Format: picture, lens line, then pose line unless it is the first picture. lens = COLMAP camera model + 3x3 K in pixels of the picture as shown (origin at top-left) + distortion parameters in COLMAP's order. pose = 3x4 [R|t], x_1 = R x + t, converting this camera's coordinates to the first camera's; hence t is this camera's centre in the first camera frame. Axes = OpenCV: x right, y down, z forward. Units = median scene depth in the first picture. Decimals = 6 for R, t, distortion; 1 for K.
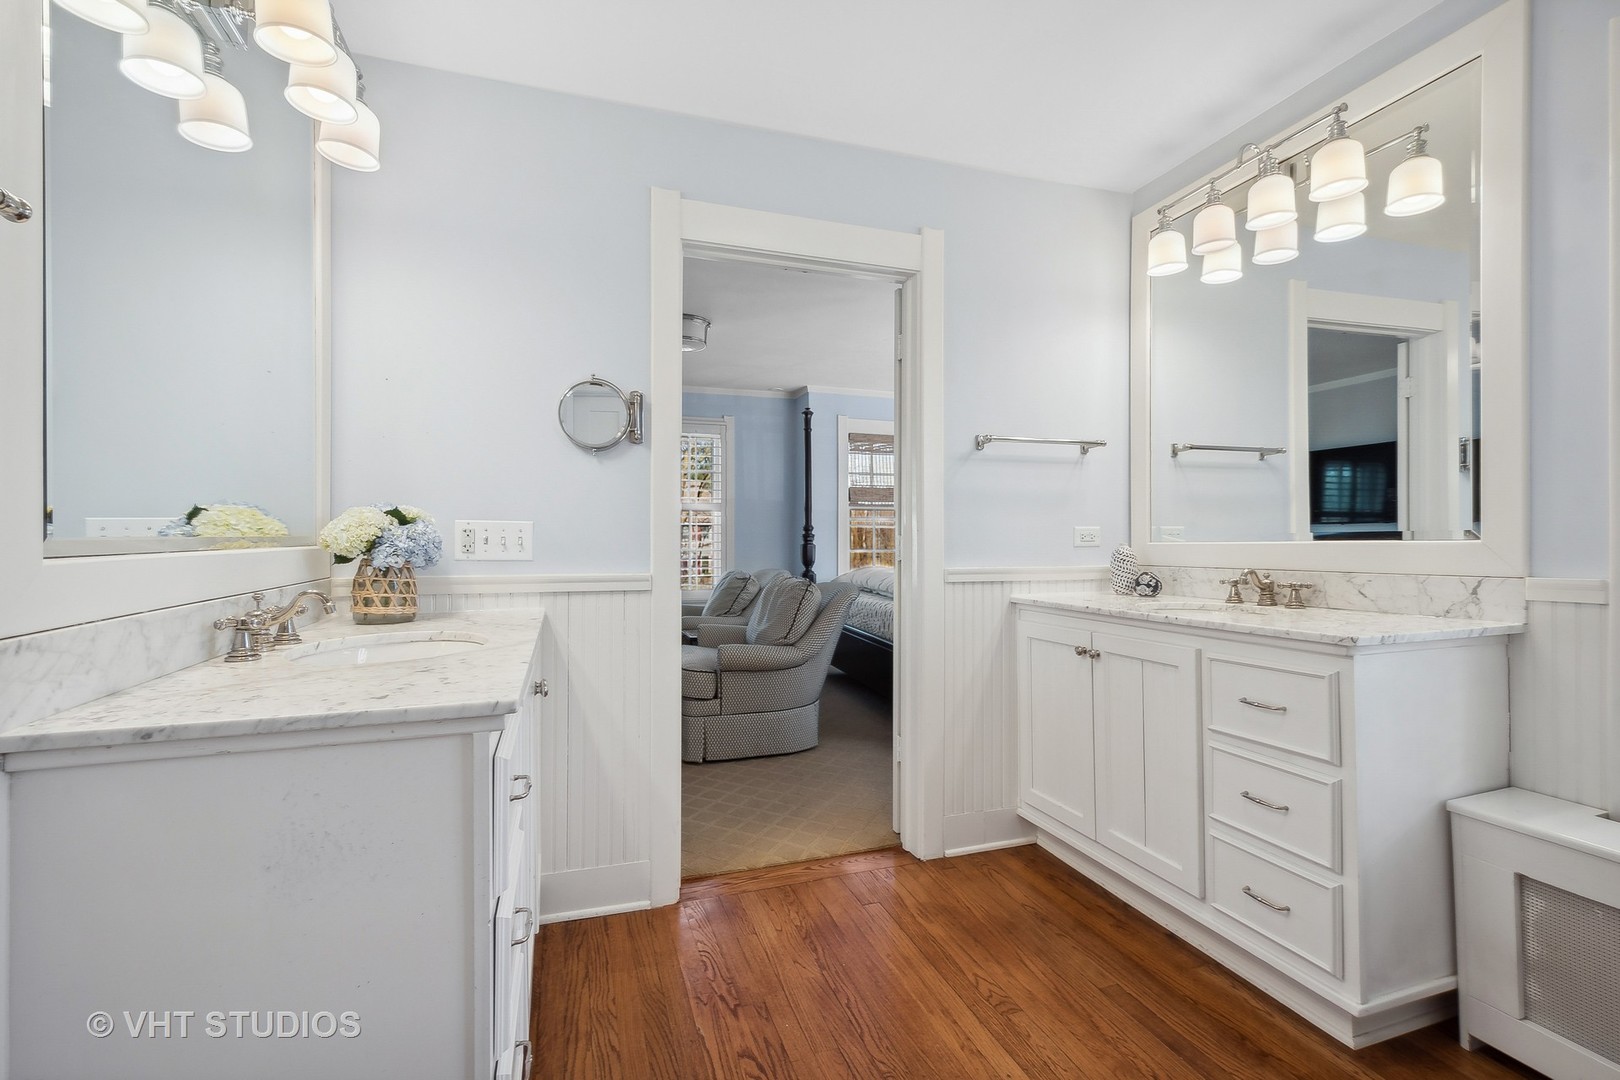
lens RADIAL K [[717.2, 0, 810.8], [0, 717.2, 538.4], [0, 0, 1]] dist [0.003638, 0.000166]
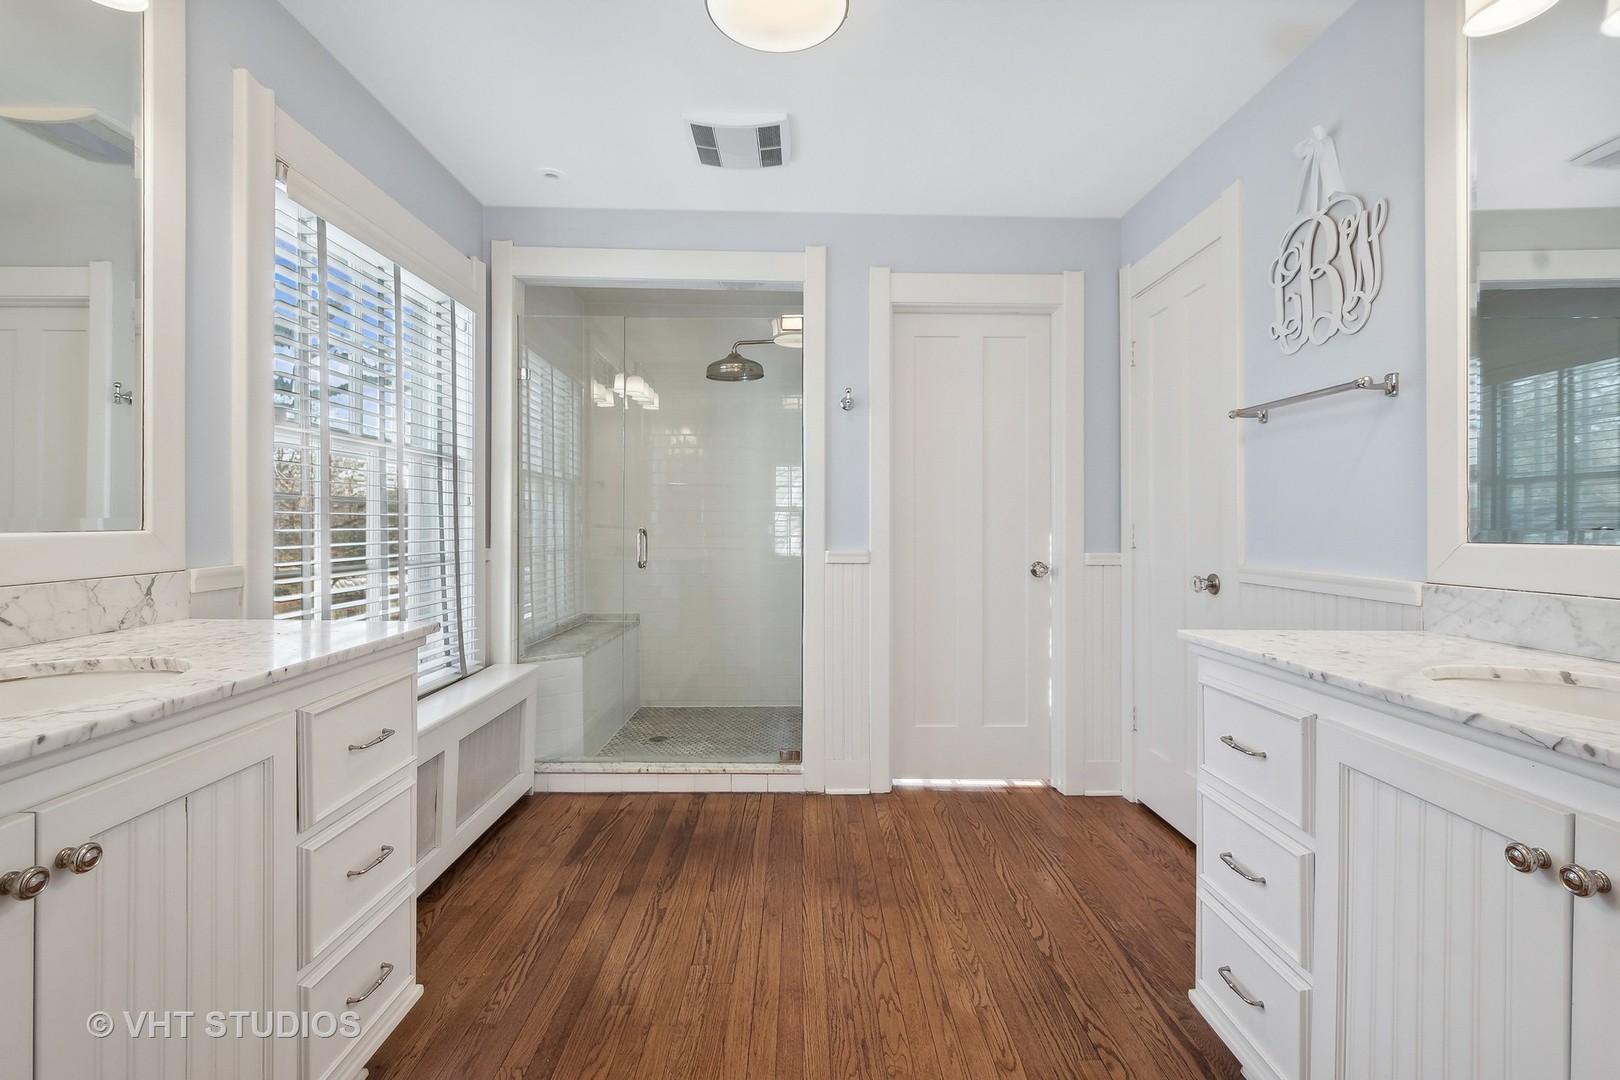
lens RADIAL K [[717.2, 0, 809.5], [0, 717.2, 530.6], [0, 0, 1]] dist [0.003638, 0.000166]
pose [[-0.955438, -0.001879, 0.295187, -0.054196], [-0.001692, 0.999998, 0.000887, 0.001037], [-0.295188, 0.000348, -0.955439, 1.538068]]
